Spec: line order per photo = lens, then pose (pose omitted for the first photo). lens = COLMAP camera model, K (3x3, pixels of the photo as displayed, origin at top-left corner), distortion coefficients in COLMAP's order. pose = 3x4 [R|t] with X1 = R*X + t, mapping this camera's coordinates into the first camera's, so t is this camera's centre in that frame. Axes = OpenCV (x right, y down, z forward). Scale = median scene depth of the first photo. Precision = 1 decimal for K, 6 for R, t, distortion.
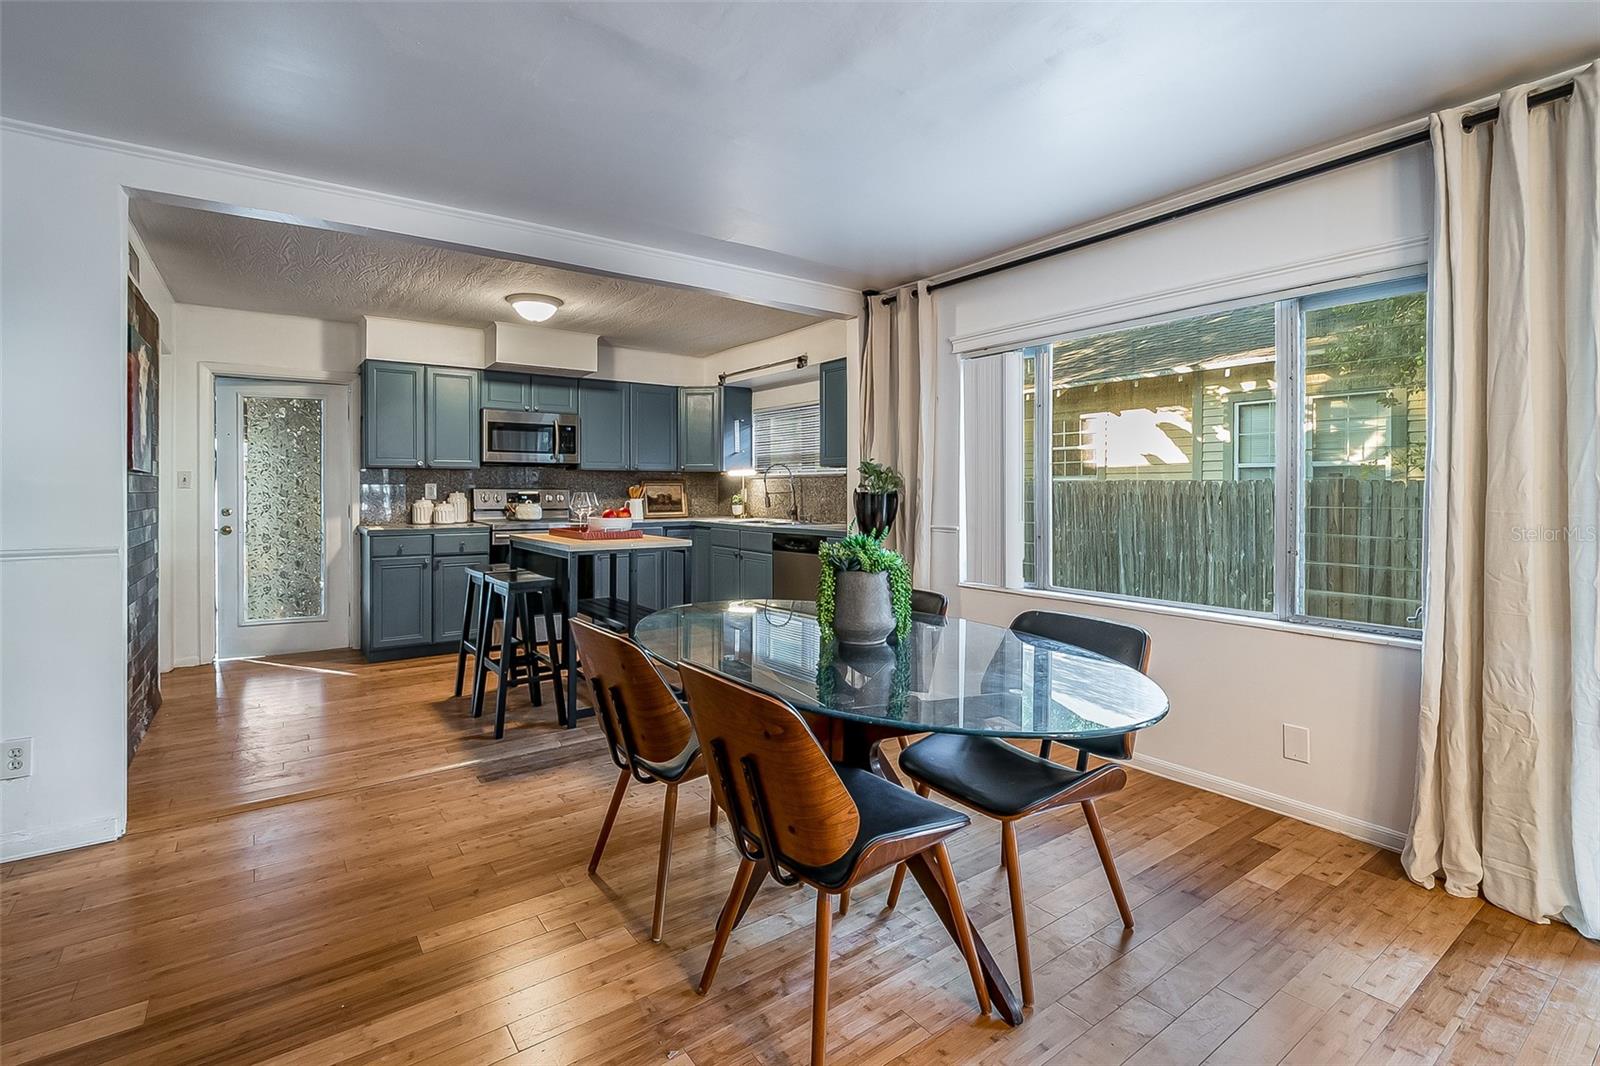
lens RADIAL K [[724.4, 0, 793.9], [0, 724.4, 488.5], [0, 0, 1]] dist [-0.001235, -0.000670]
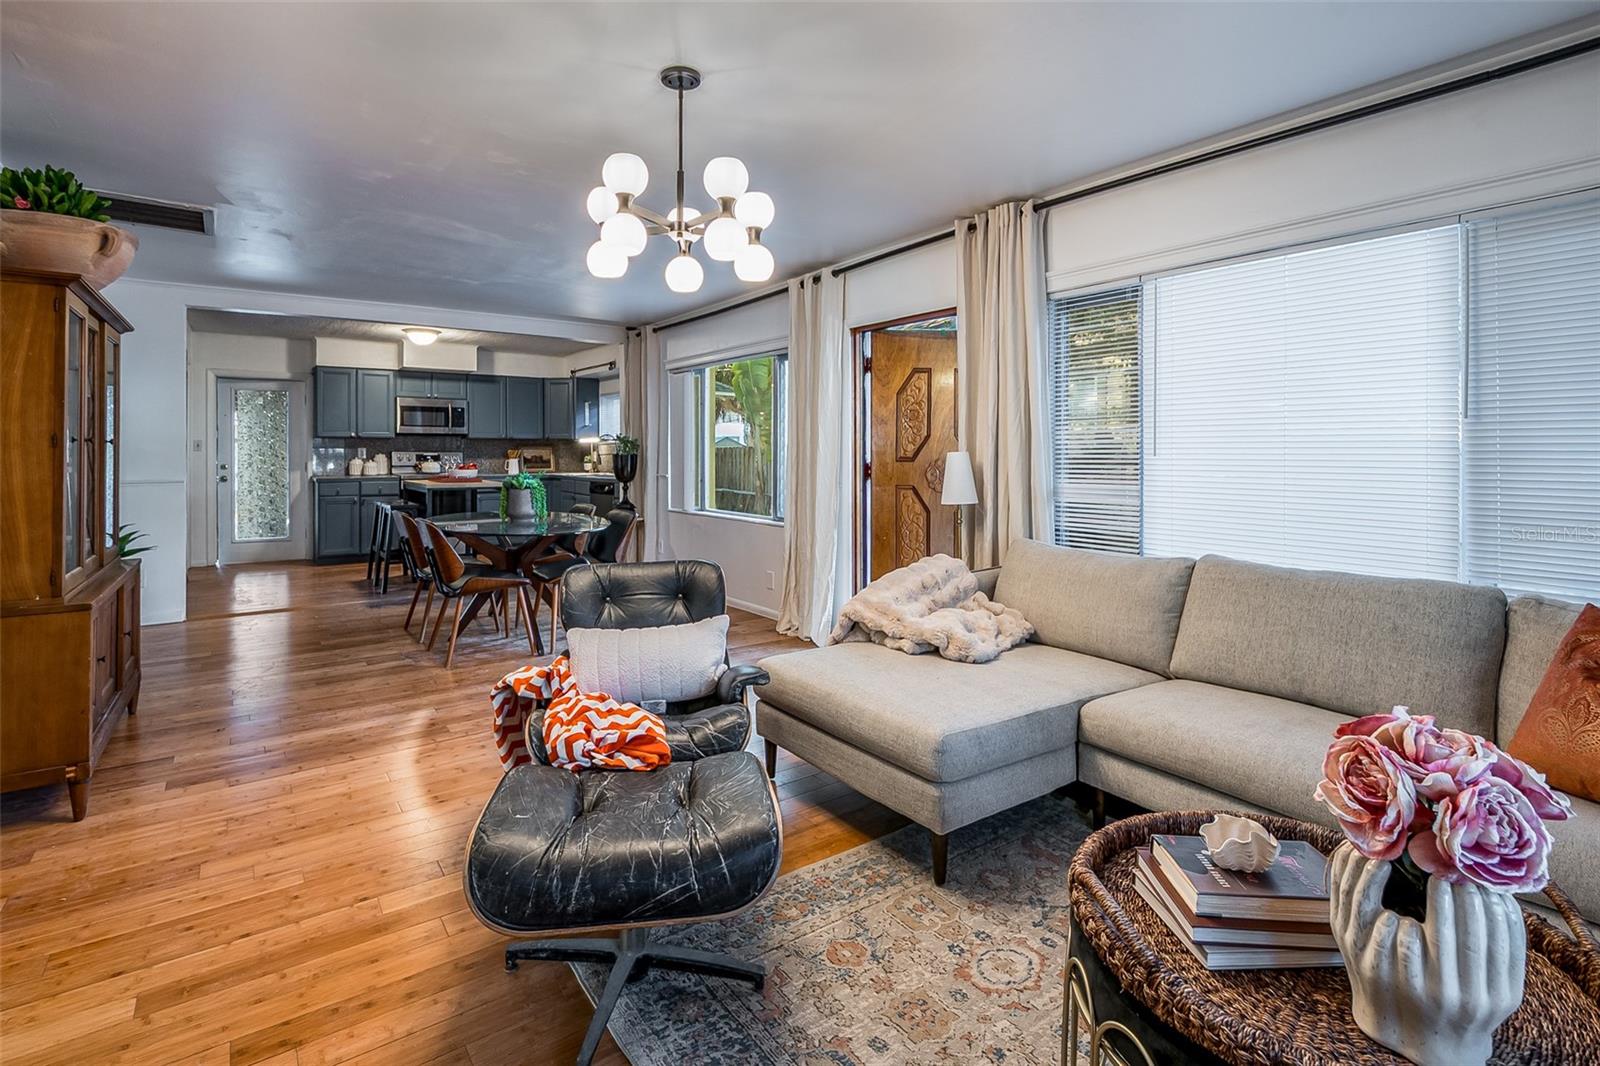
lens RADIAL K [[726.3, 0, 767.3], [0, 726.3, 450.8], [0, 0, 1]] dist [0.000667, 0.000181]
pose [[0.999987, 0.001360, -0.004966, 0.326510], [-0.001362, 0.999999, -0.000228, -0.001578], [0.004966, 0.000235, 0.999988, -0.466517]]
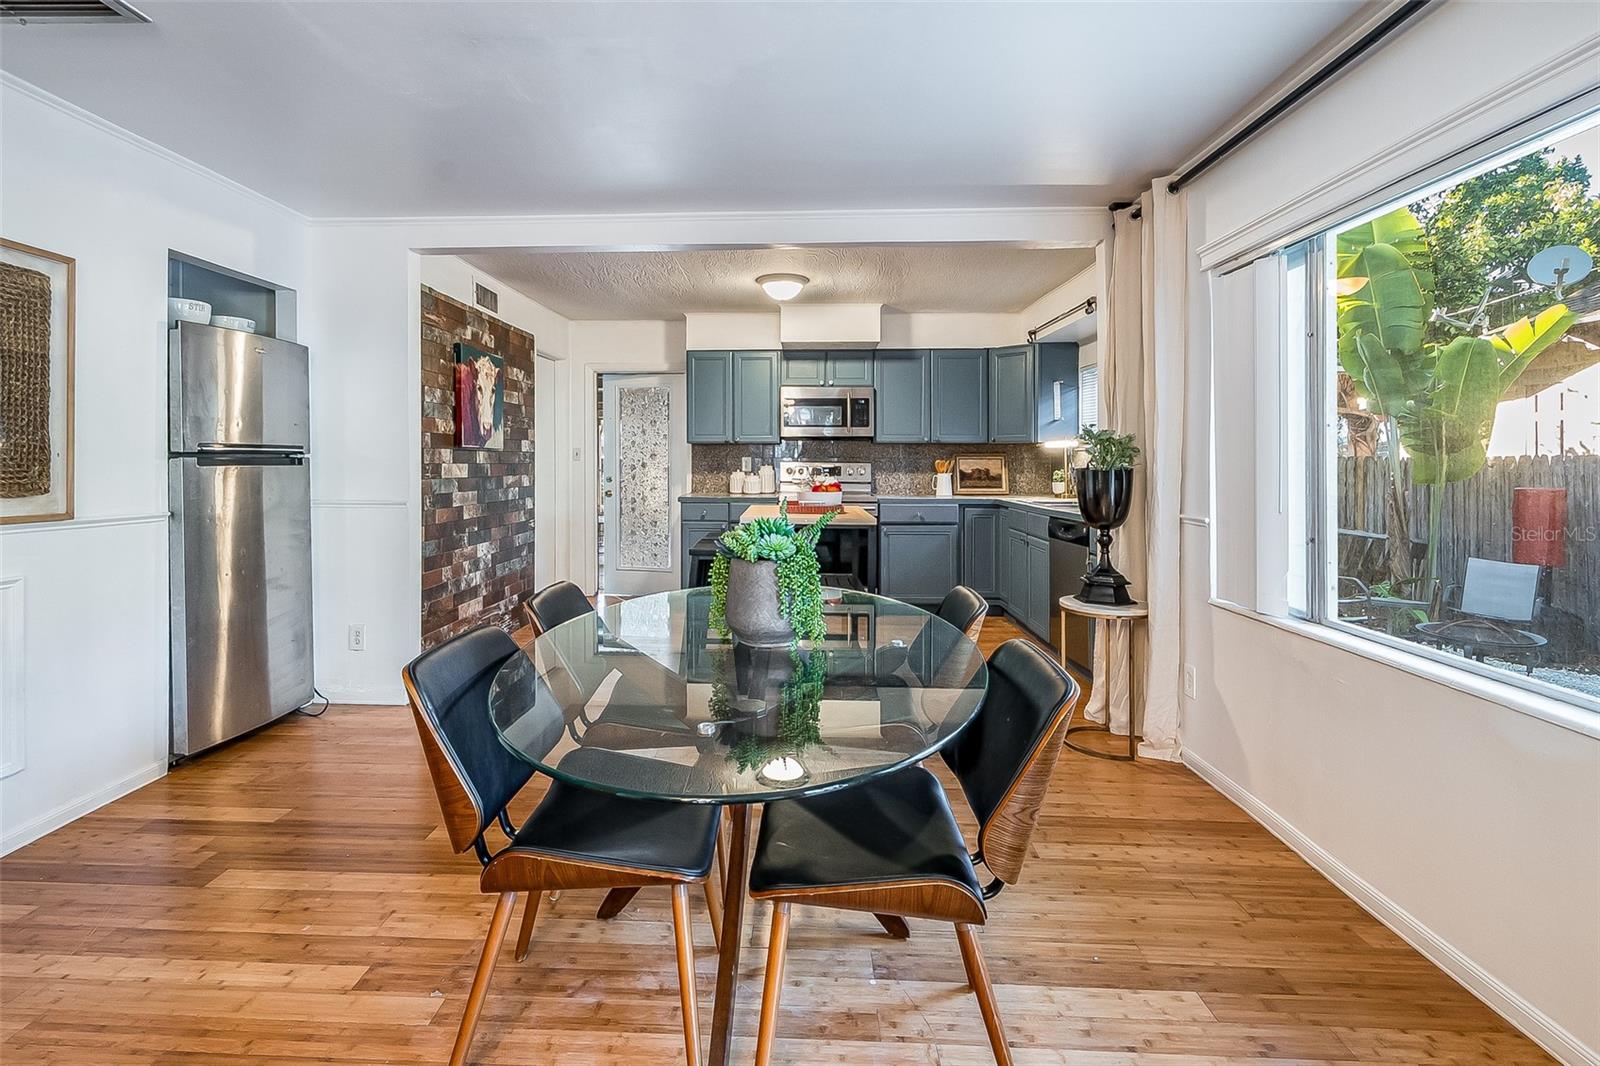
lens RADIAL K [[757.9, 0, 771.1], [0, 757.9, 459.5], [0, 0, 1]] dist [-0.004991, -0.000852]
pose [[0.785725, 0.001235, -0.618575, 0.245233], [-0.003755, 0.999989, -0.002773, 0.000059], [0.618565, 0.004501, 0.785721, 0.117328]]
